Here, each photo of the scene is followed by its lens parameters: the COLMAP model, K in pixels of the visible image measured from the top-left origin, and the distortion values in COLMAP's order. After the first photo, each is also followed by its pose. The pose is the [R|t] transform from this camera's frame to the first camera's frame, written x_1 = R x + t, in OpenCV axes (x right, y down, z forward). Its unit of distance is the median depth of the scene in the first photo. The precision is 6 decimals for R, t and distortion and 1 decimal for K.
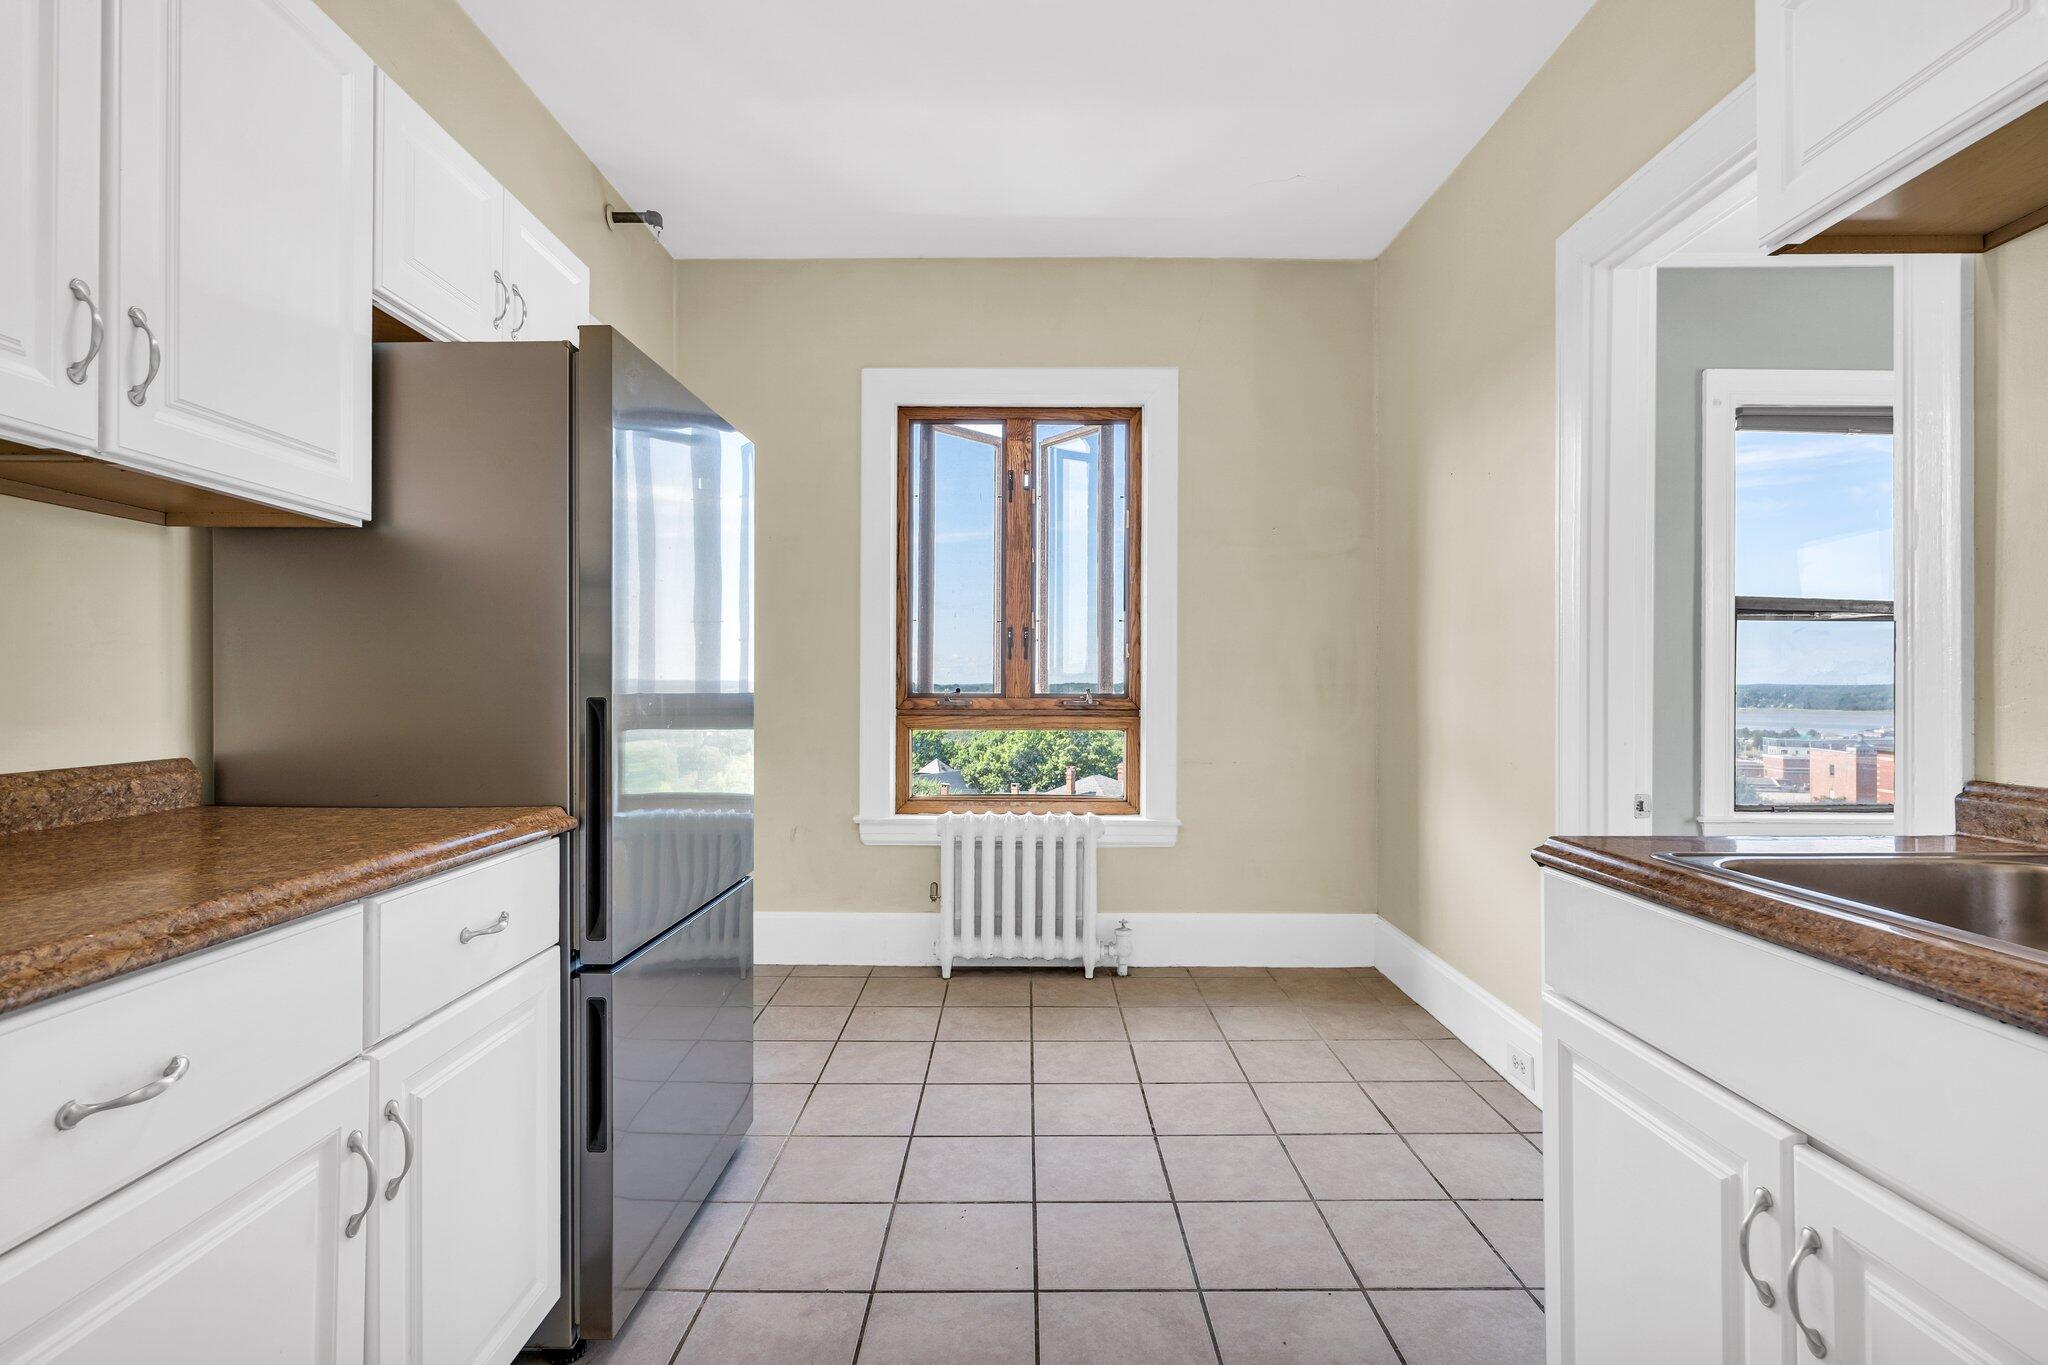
lens RADIAL K [[990.4, 0, 1036.1], [0, 990.4, 677.9], [0, 0, 1]] dist [-0.013596, 0.017097]
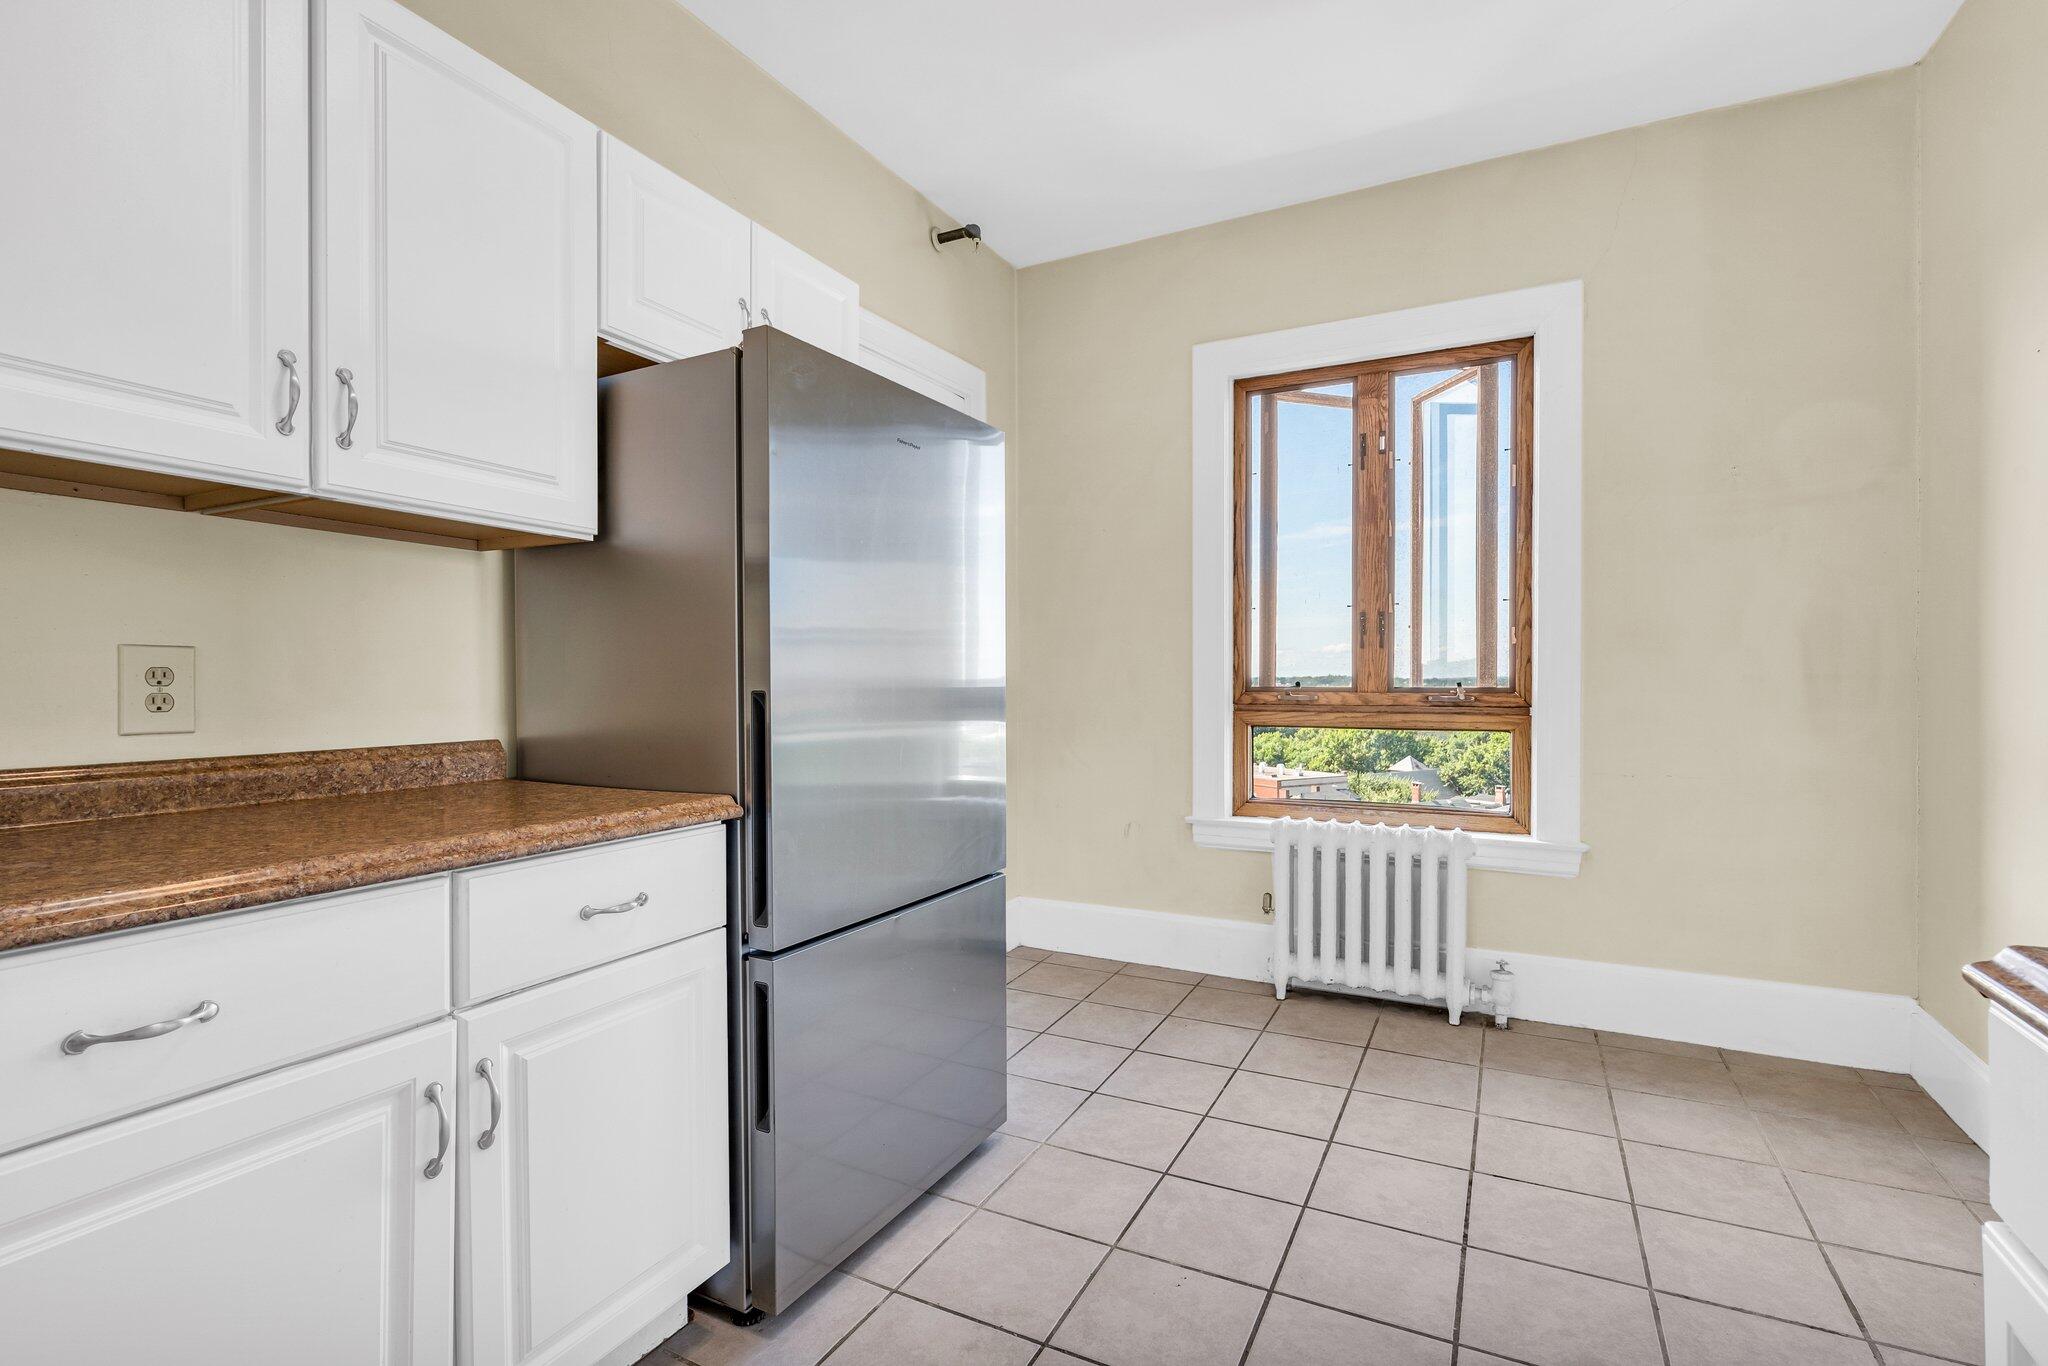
lens RADIAL K [[960.2, 0, 1019.5], [0, 960.2, 685.4], [0, 0, 1]] dist [0.000765, 0.000930]
pose [[0.882202, -0.001688, -0.470867, 0.116038], [0.007804, 0.999909, 0.011036, 0.002405], [0.470806, -0.013411, 0.882135, 0.109088]]
